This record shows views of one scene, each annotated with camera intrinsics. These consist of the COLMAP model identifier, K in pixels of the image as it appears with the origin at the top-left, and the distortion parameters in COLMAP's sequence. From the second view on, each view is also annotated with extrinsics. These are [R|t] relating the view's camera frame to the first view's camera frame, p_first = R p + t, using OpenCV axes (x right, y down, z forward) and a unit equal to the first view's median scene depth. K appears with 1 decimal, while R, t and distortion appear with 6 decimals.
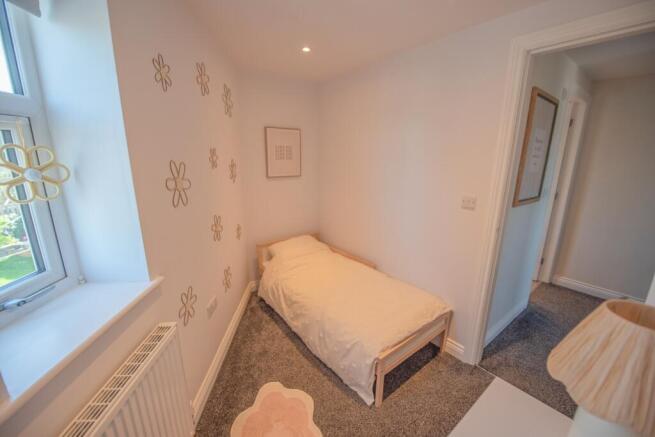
lens RADIAL K [[267.8, 0, 317.5], [0, 267.8, 219.7], [0, 0, 1]] dist [-0.000519, -0.000196]
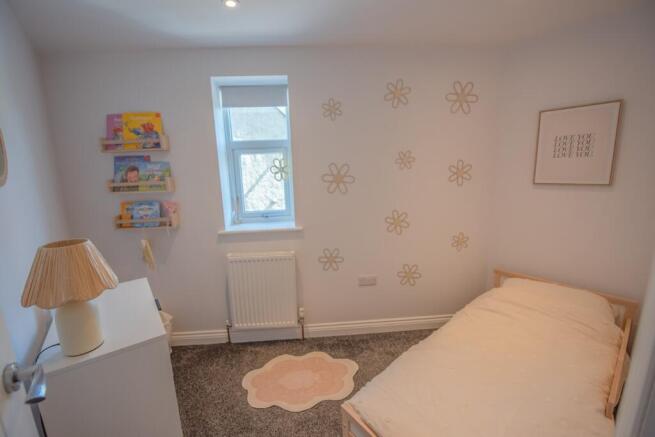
lens RADIAL K [[267.8, 0, 317.5], [0, 267.8, 219.7], [0, 0, 1]] dist [-0.000519, -0.000196]
pose [[0.025774, 0.184060, -0.982577, 0.502078], [-0.201593, 0.963667, 0.175229, -0.077033], [0.979130, 0.193564, 0.061942, 0.423038]]
